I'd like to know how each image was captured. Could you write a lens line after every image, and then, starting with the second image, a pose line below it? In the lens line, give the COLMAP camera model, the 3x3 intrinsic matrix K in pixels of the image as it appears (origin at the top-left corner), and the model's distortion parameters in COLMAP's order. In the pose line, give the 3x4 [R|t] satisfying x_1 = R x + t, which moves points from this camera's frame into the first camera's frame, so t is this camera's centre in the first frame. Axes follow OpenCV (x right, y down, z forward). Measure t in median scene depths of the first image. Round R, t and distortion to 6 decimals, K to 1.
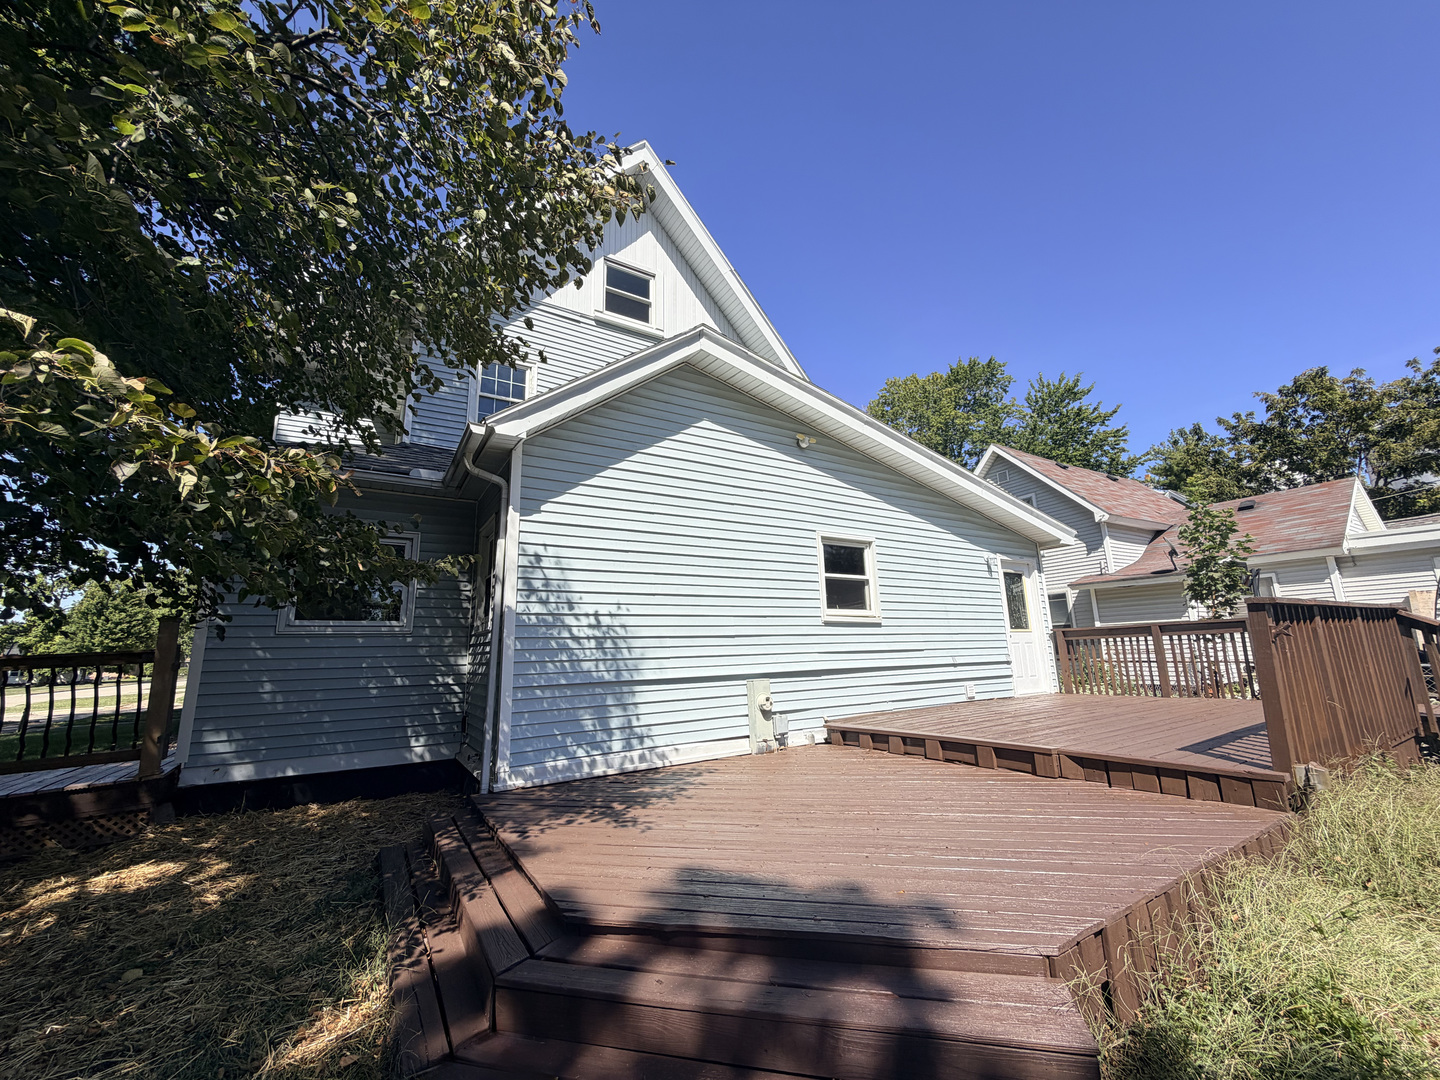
lens RADIAL K [[581.4, 0, 720.0], [0, 581.4, 540.0], [0, 0, 1]] dist [-0.023803, 0.000055]
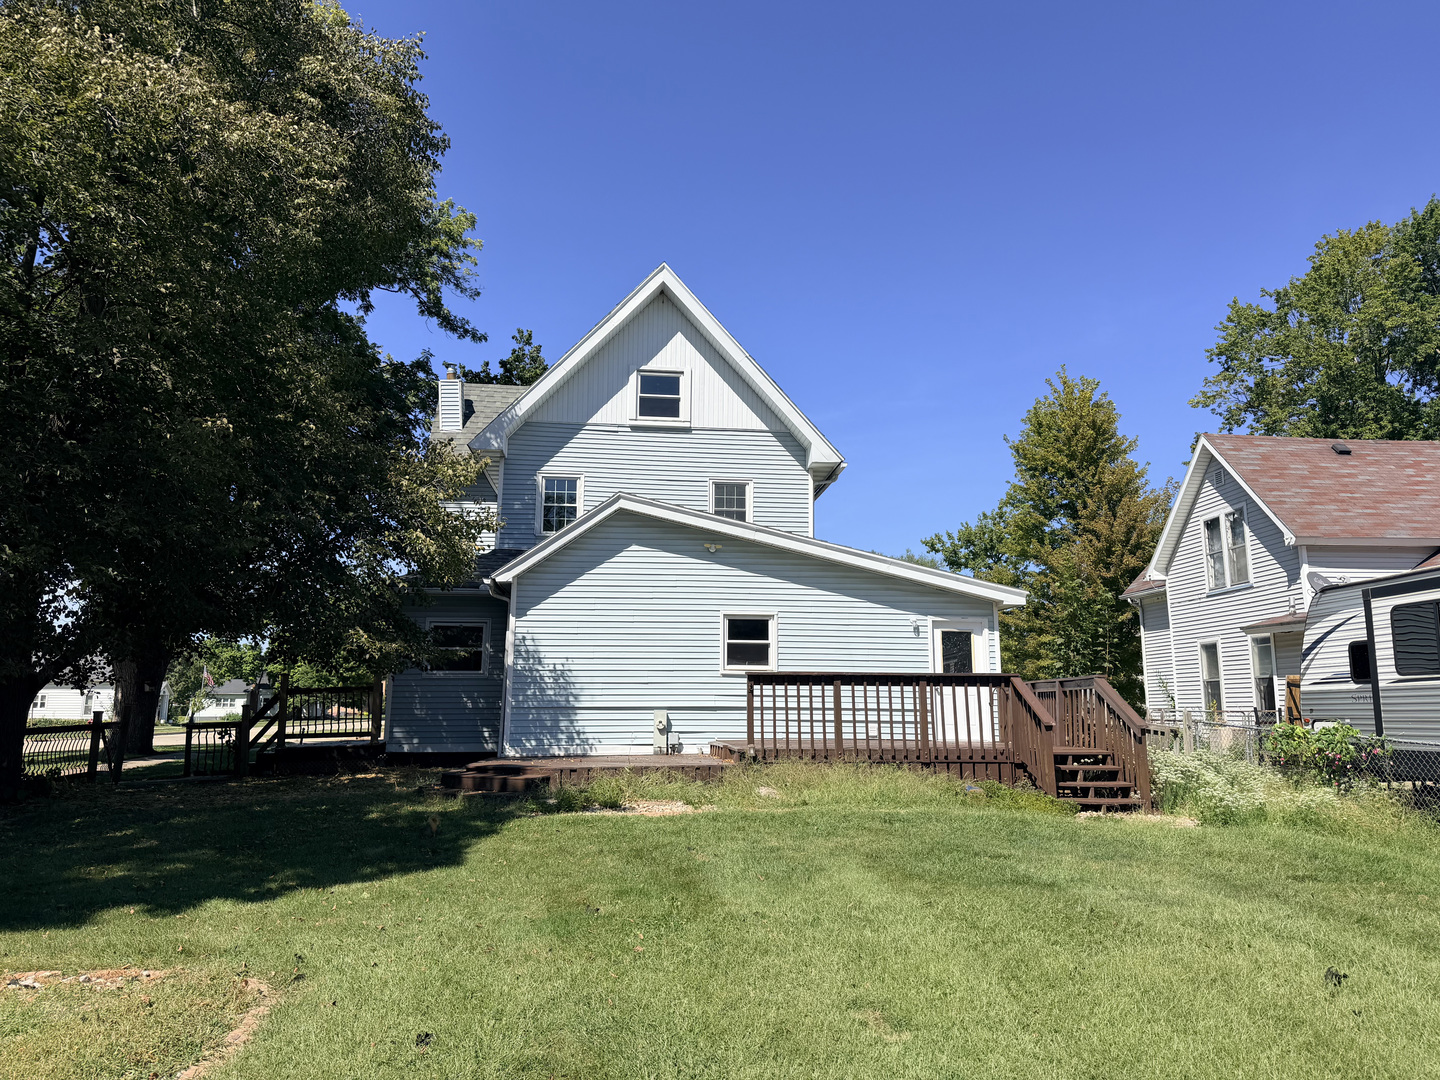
lens RADIAL K [[989.5, 0, 720.0], [0, 989.5, 540.0], [0, 0, 1]] dist [0.045876, -0.000743]
pose [[0.897181, -0.041083, -0.439749, 1.246869], [0.056195, 0.998191, 0.021394, -0.241973], [0.438074, -0.043906, 0.897866, -1.186634]]
